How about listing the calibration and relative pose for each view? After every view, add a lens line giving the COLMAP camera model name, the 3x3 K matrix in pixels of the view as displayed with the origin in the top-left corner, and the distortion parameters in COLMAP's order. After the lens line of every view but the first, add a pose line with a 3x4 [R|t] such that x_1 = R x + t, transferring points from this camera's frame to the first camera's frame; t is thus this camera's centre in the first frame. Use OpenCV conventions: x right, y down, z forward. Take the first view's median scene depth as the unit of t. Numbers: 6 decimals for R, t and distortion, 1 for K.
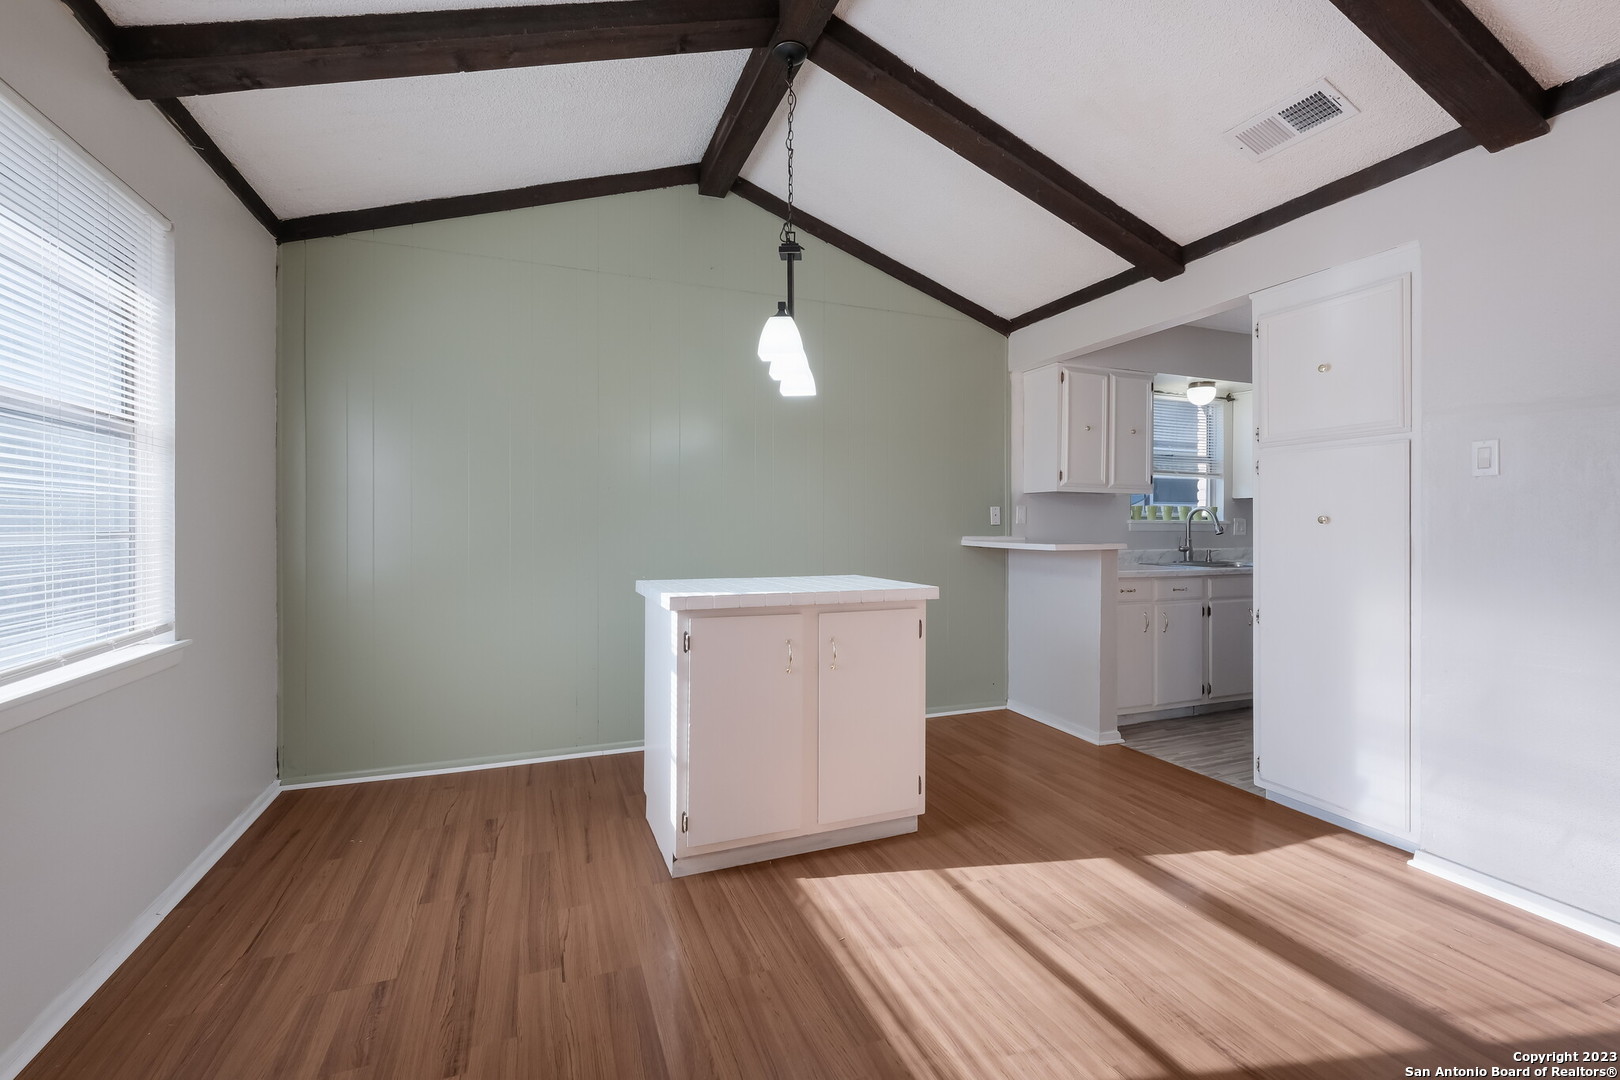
lens RADIAL K [[707.6, 0, 815.1], [0, 707.6, 524.7], [0, 0, 1]] dist [0.003576, -0.000478]
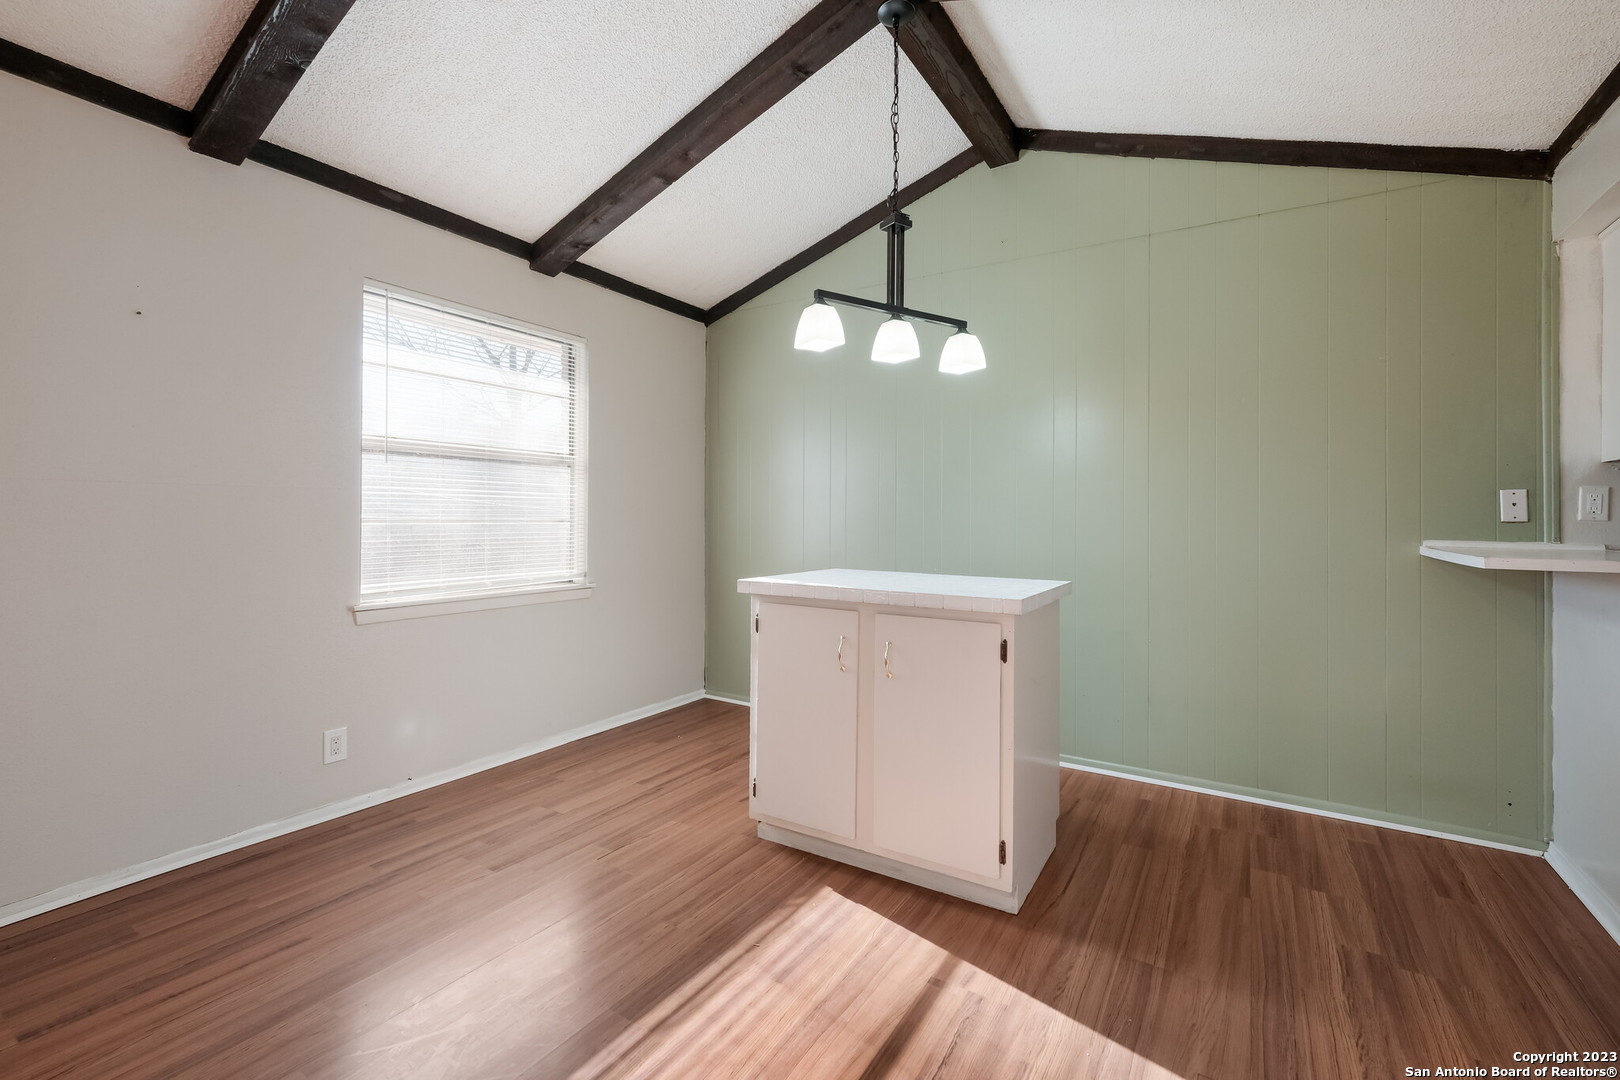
lens RADIAL K [[707.6, 0, 823.6], [0, 707.6, 512.6], [0, 0, 1]] dist [0.003576, -0.000478]
pose [[0.587353, -0.001555, -0.809330, 0.699506], [-0.006324, 0.999959, -0.006511, 0.000121], [0.809306, 0.008942, 0.587319, 0.400192]]
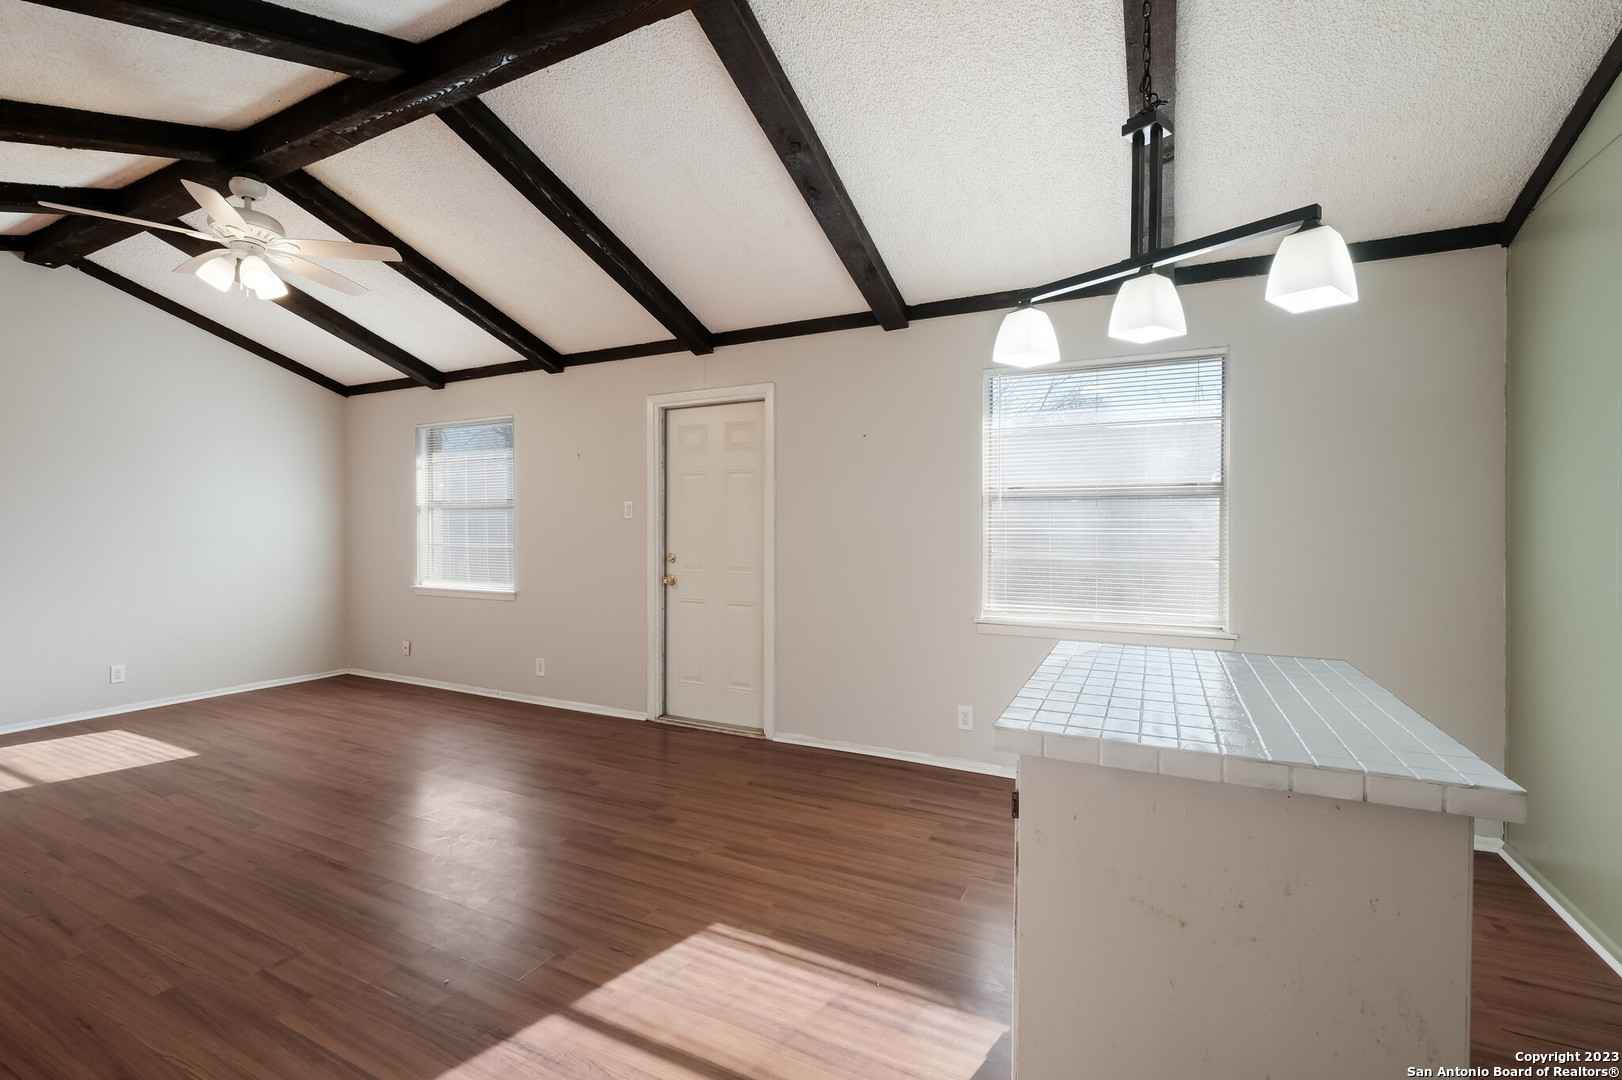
lens RADIAL K [[708.5, 0, 799.6], [0, 708.5, 534.2], [0, 0, 1]] dist [0.003576, -0.000478]
pose [[-0.758279, 0.003151, -0.651922, 0.614902], [-0.004019, 0.999947, 0.009508, -0.045789], [0.651917, 0.009830, -0.758226, 1.342744]]
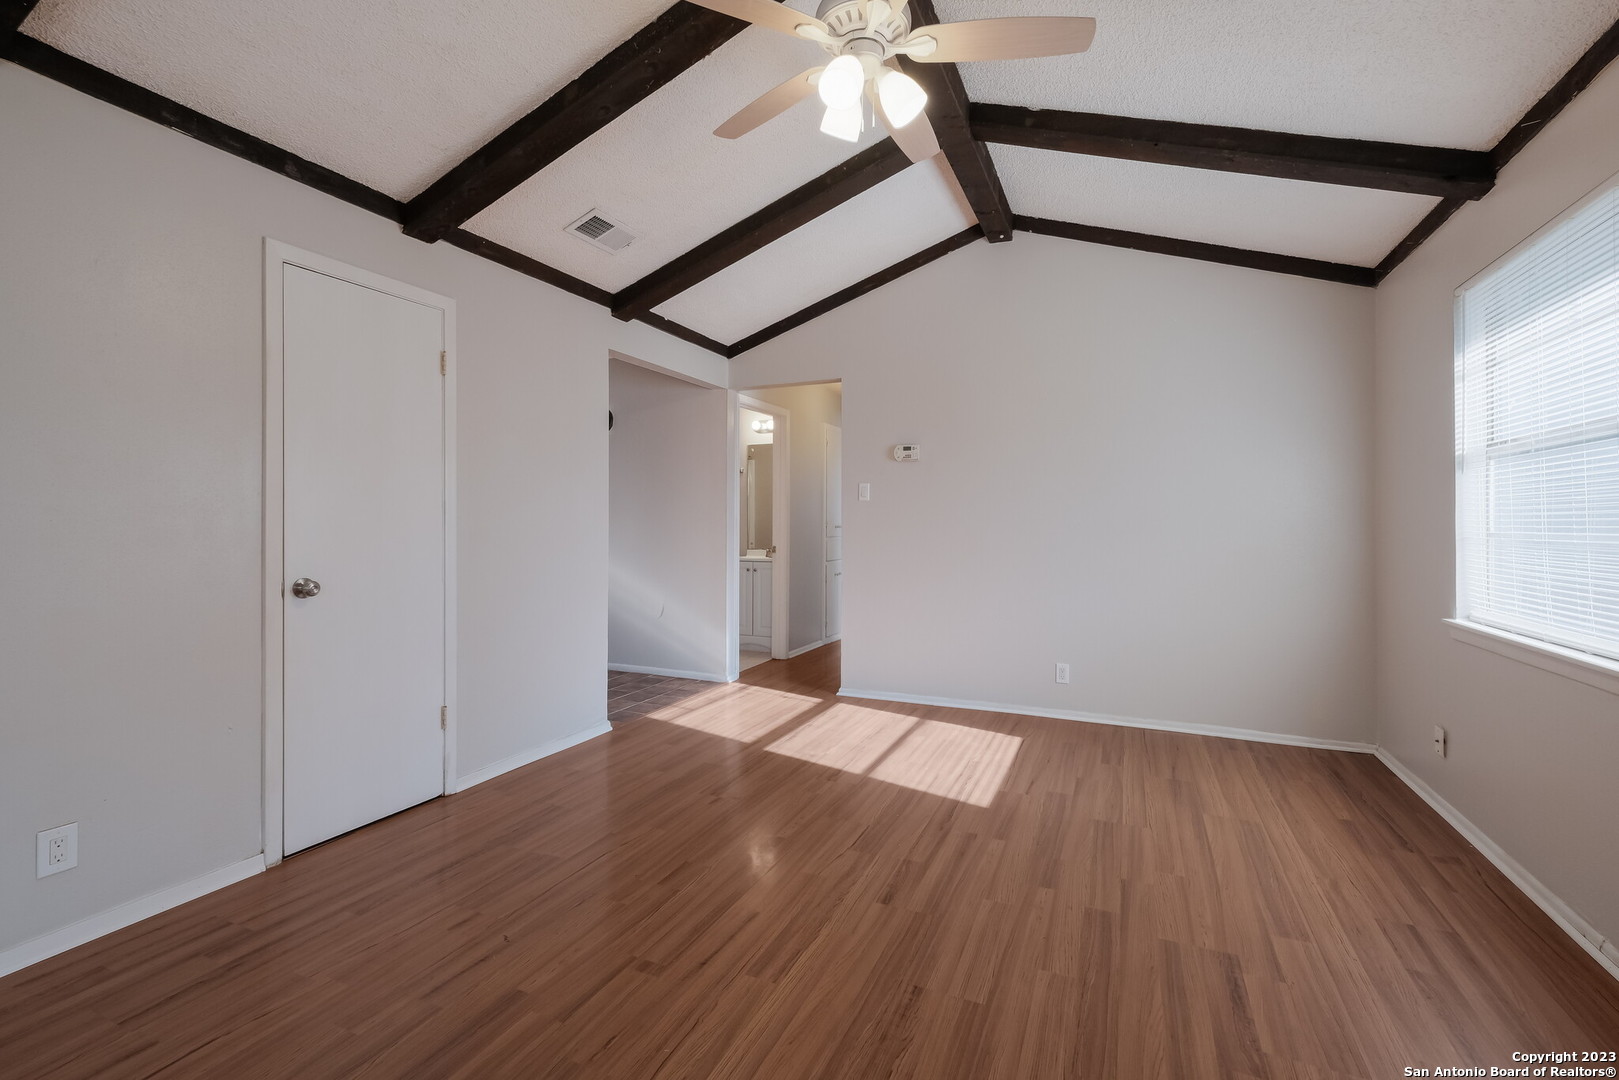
lens RADIAL K [[707.2, 0, 810.9], [0, 707.2, 527.9], [0, 0, 1]] dist [0.003576, -0.000478]
pose [[-0.695280, -0.008264, 0.718692, -0.045054], [-0.003297, 0.999960, 0.008308, -0.001404], [-0.718732, 0.003407, -0.695279, 0.275513]]
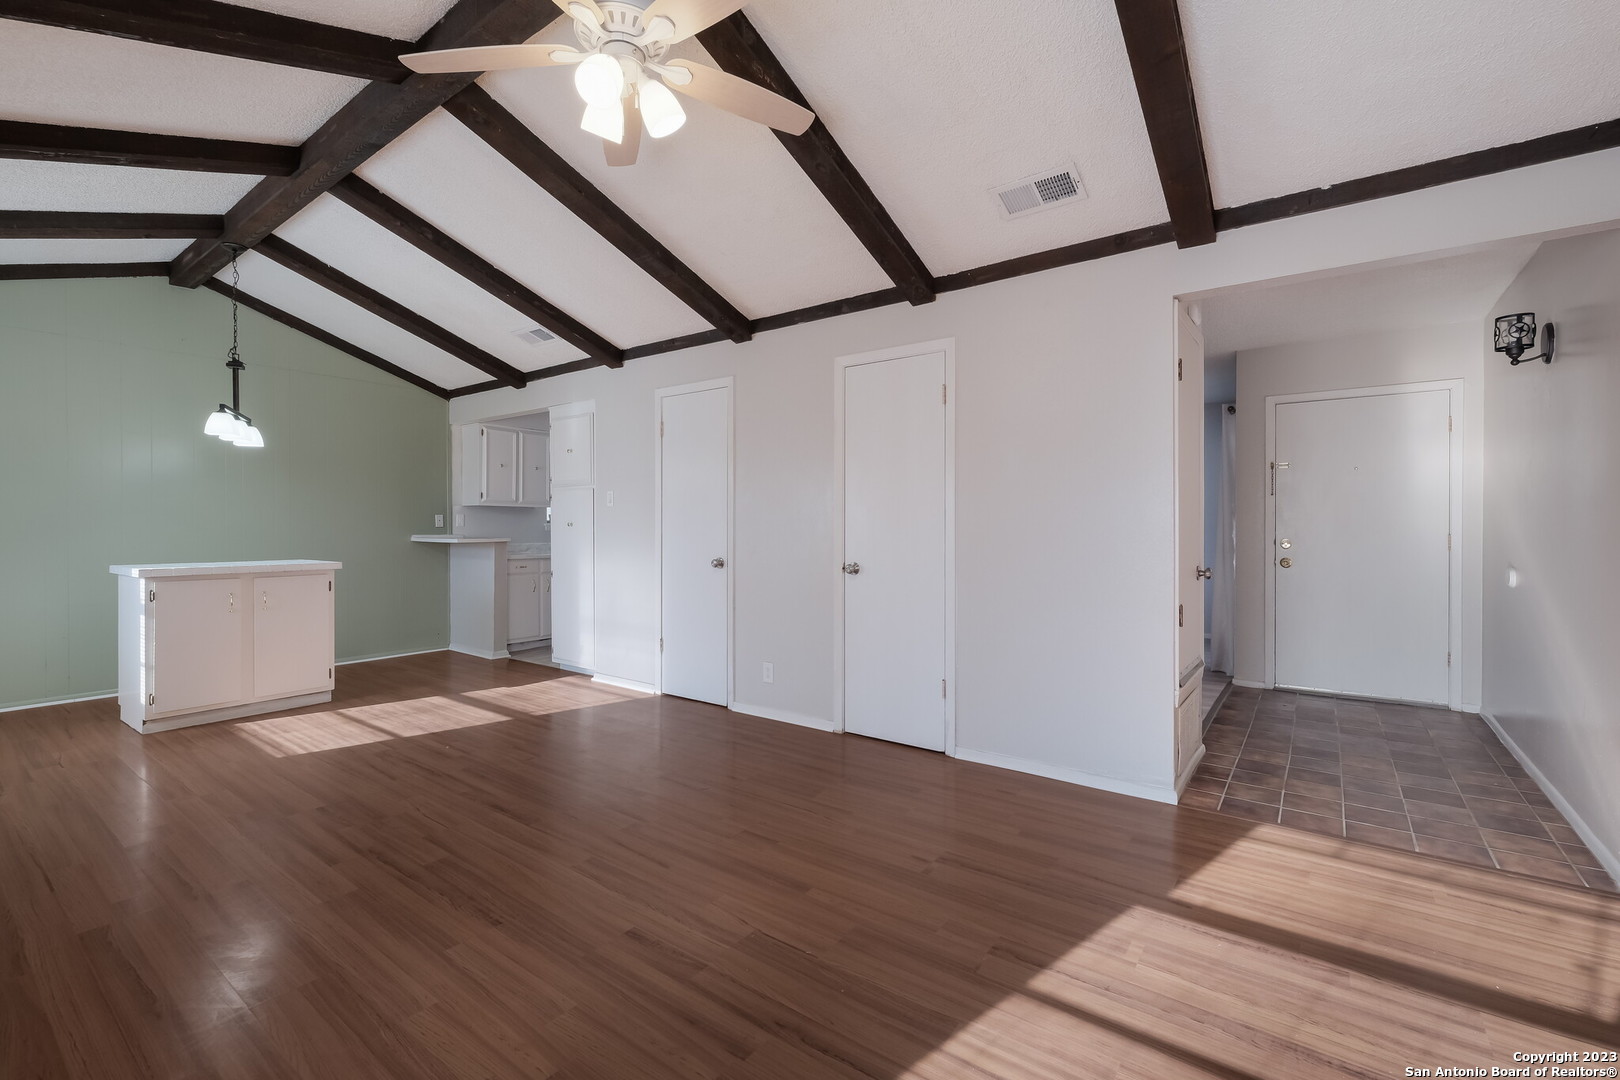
lens RADIAL K [[707.6, 0, 816.0], [0, 707.6, 528.4], [0, 0, 1]] dist [0.003576, -0.000478]
pose [[0.853948, -0.004583, 0.520339, 0.280651], [0.002754, 0.999987, 0.004288, -0.002481], [-0.520351, -0.002229, 0.853949, -1.230209]]
